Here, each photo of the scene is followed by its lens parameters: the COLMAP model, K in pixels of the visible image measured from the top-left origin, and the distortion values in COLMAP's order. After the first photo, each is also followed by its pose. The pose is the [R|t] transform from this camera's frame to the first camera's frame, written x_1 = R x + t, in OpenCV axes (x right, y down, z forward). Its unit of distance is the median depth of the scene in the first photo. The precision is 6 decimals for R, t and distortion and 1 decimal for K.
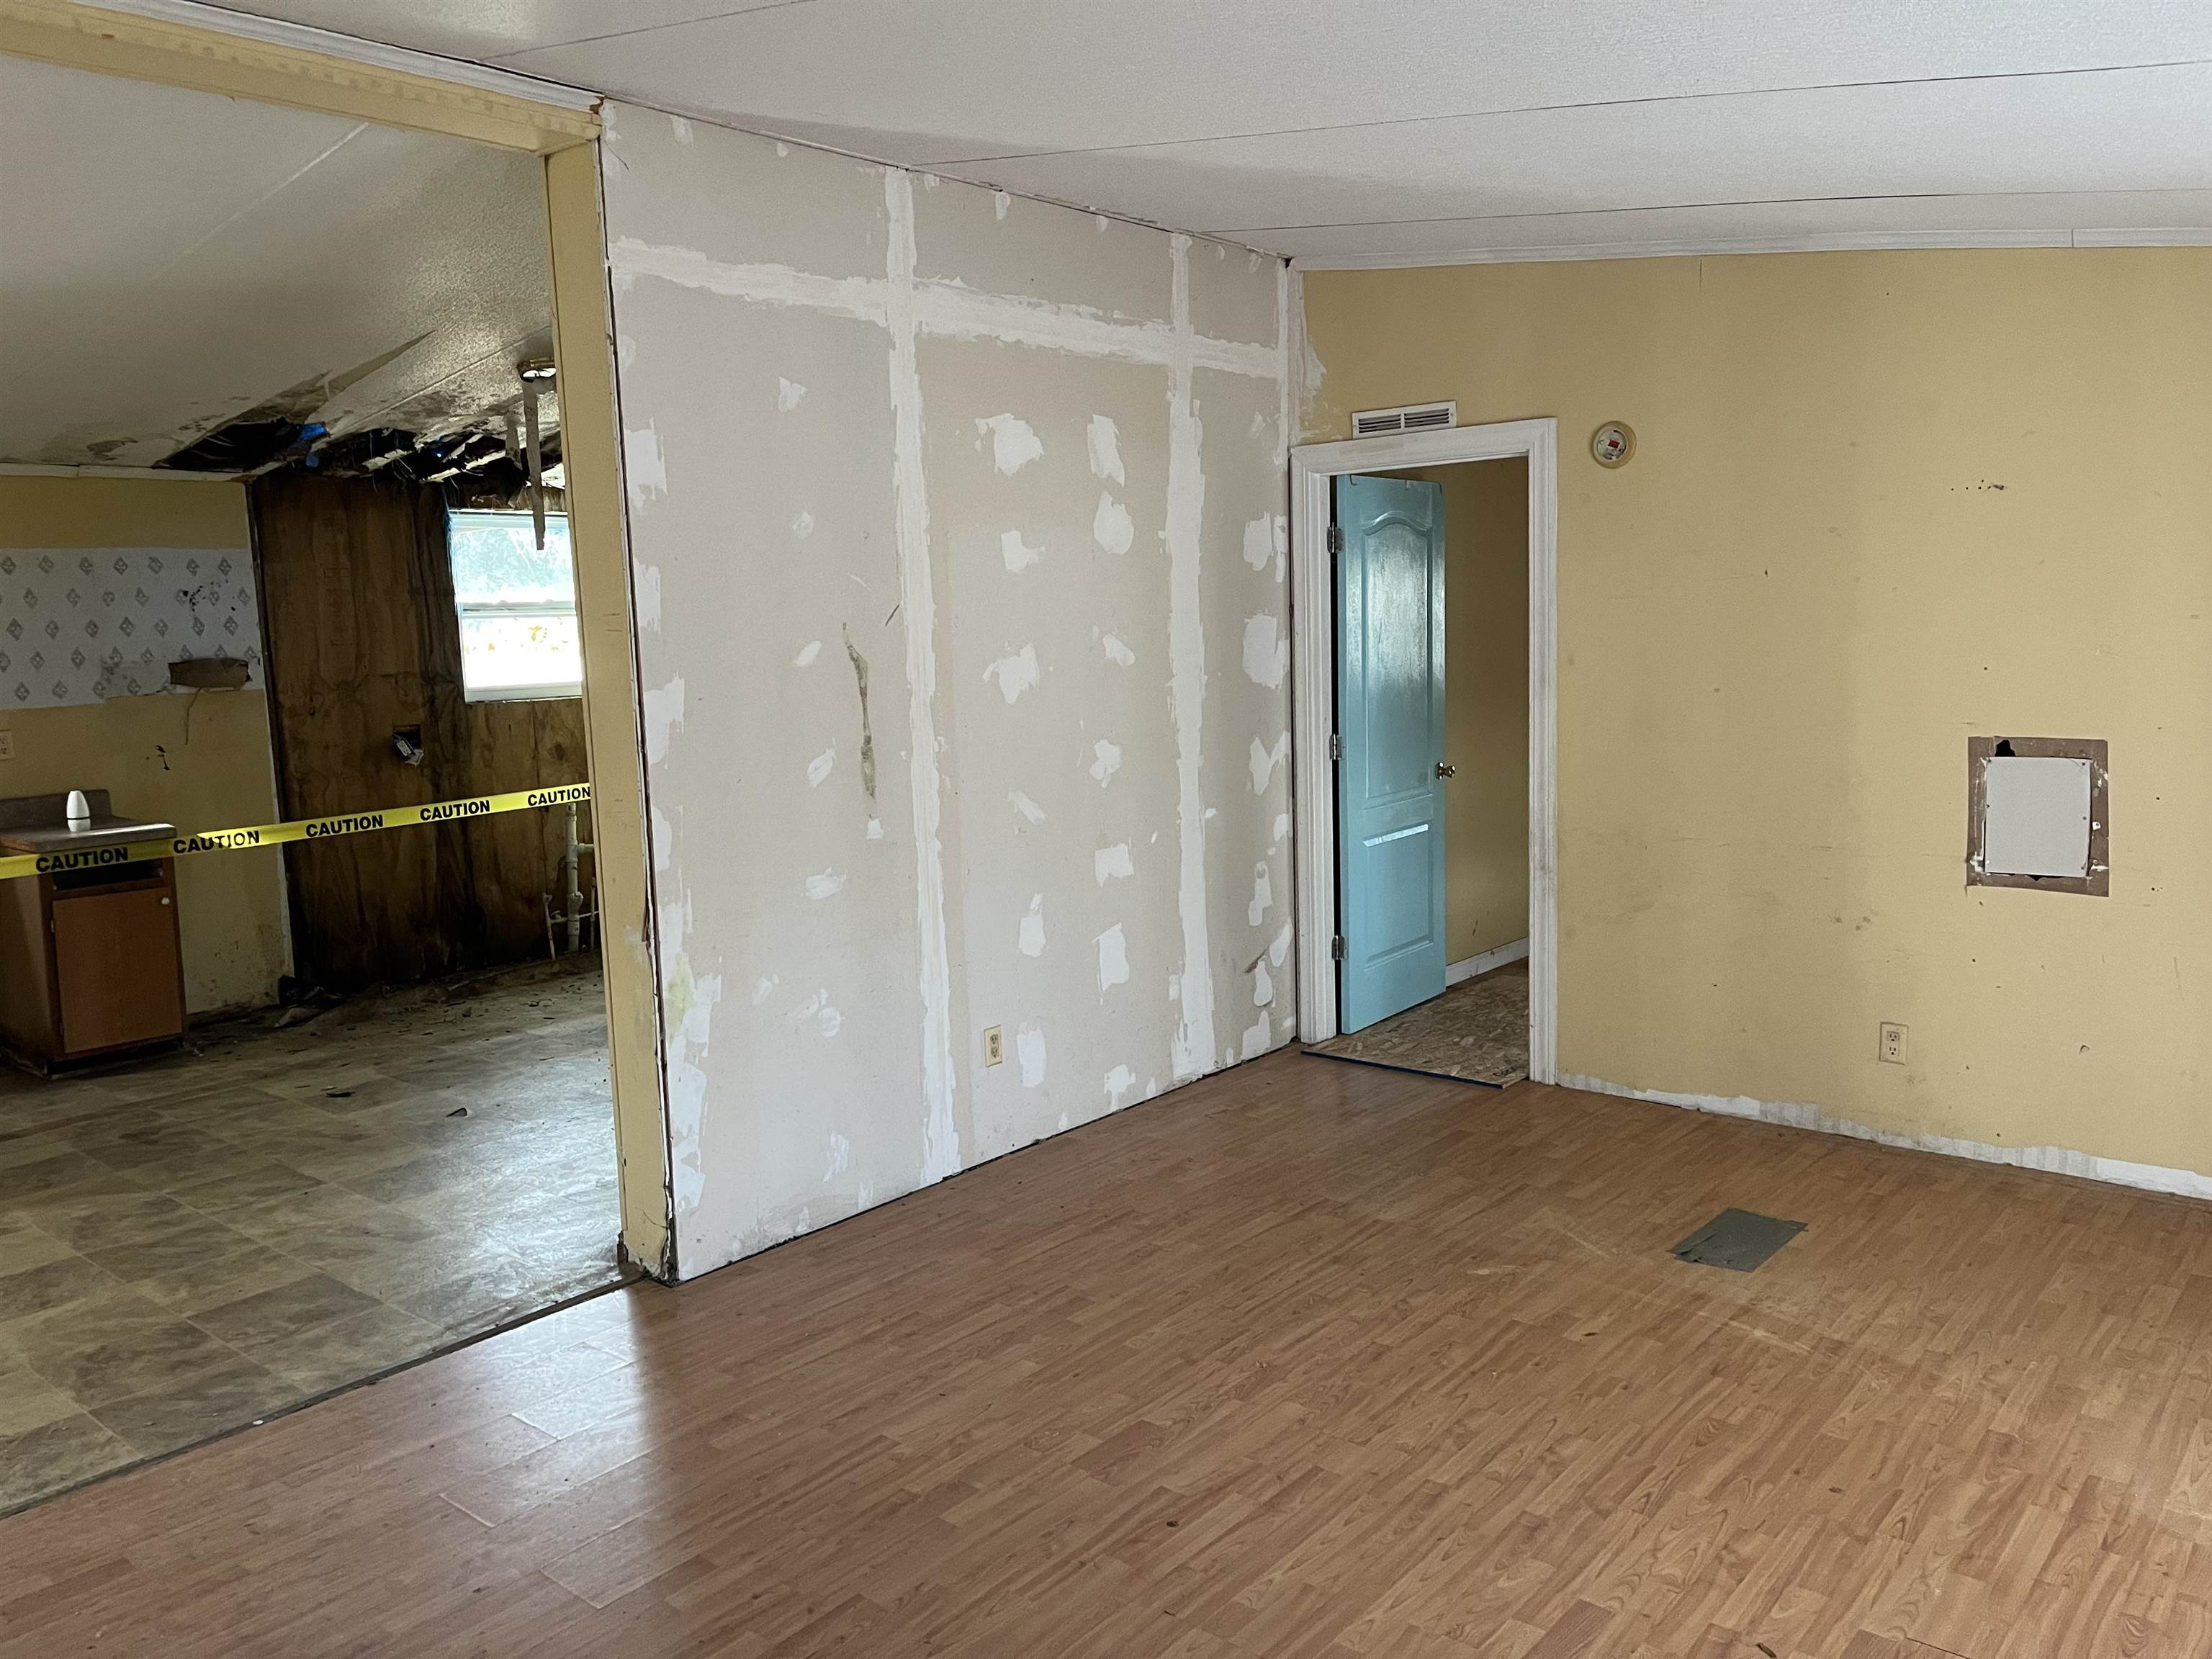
lens RADIAL K [[1666.2, 0, 1112.7], [0, 1666.2, 823.1], [0, 0, 1]] dist [0.013653, 0.003745]
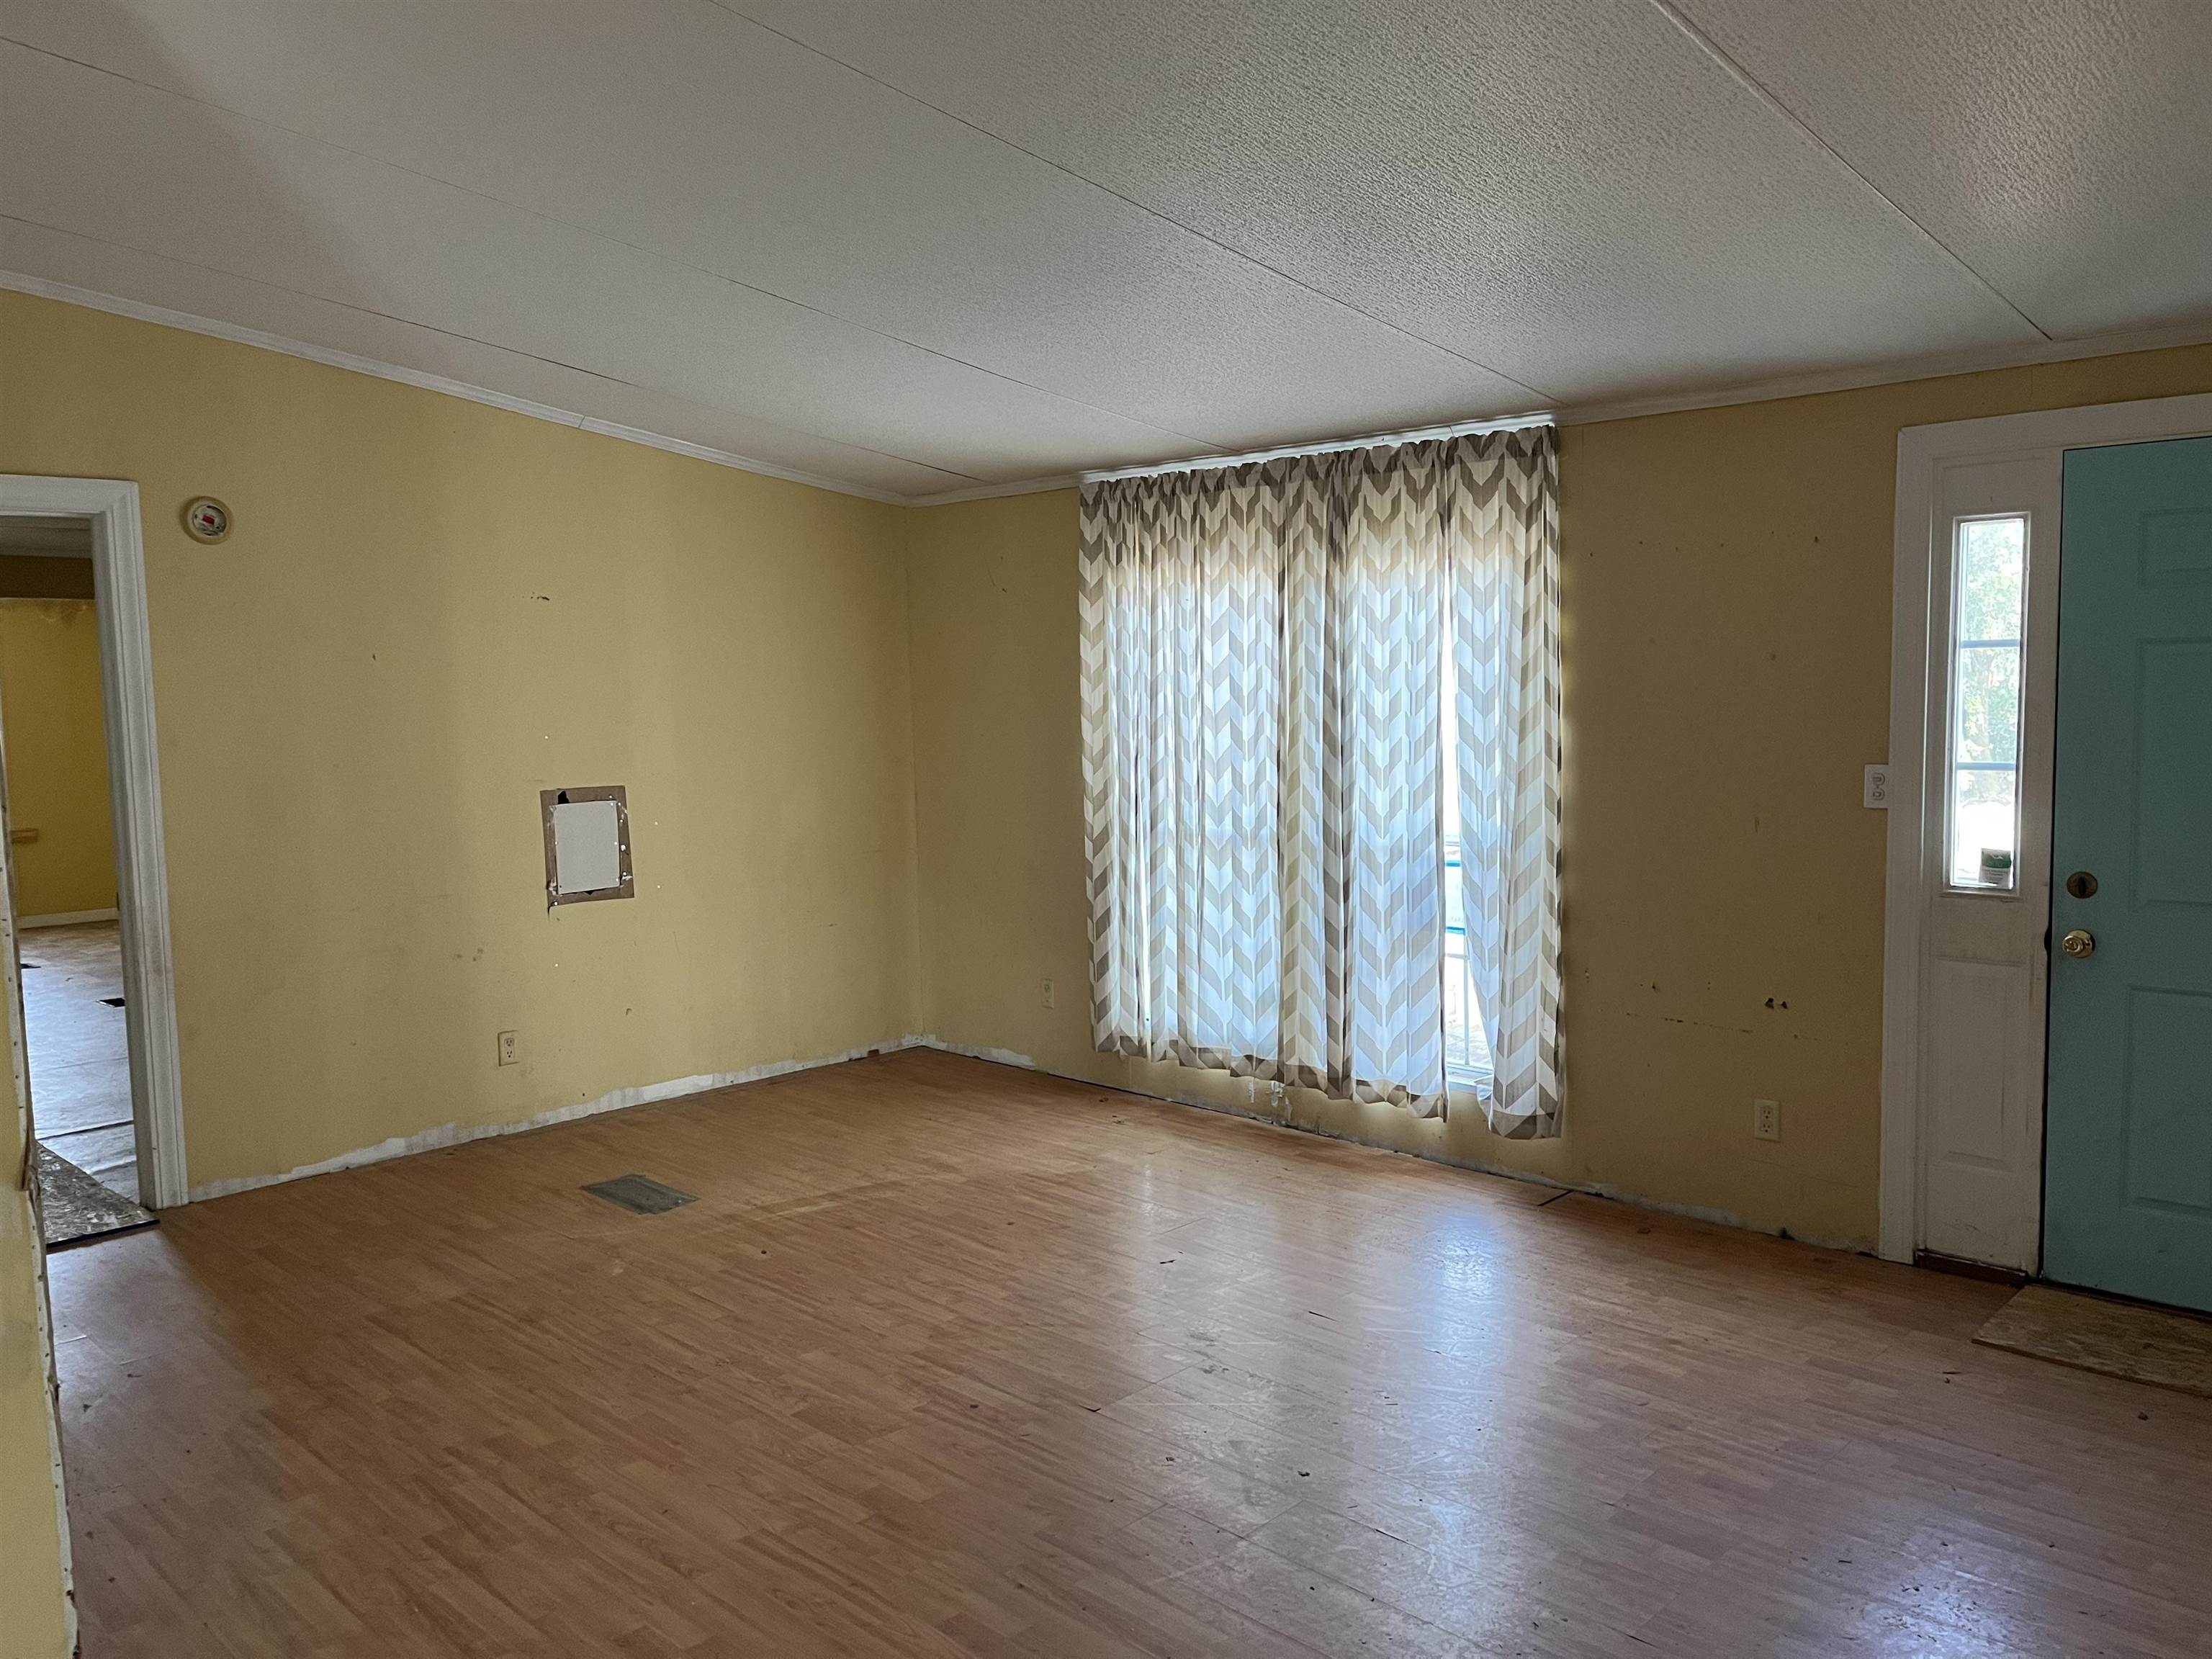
lens RADIAL K [[1666.2, 0, 1111.1], [0, 1666.2, 835.9], [0, 0, 1]] dist [0.013653, 0.003745]
pose [[0.057278, -0.067127, 0.996099, -0.763467], [0.140819, 0.988305, 0.058504, -0.031842], [-0.988377, 0.136918, 0.066061, 0.510747]]
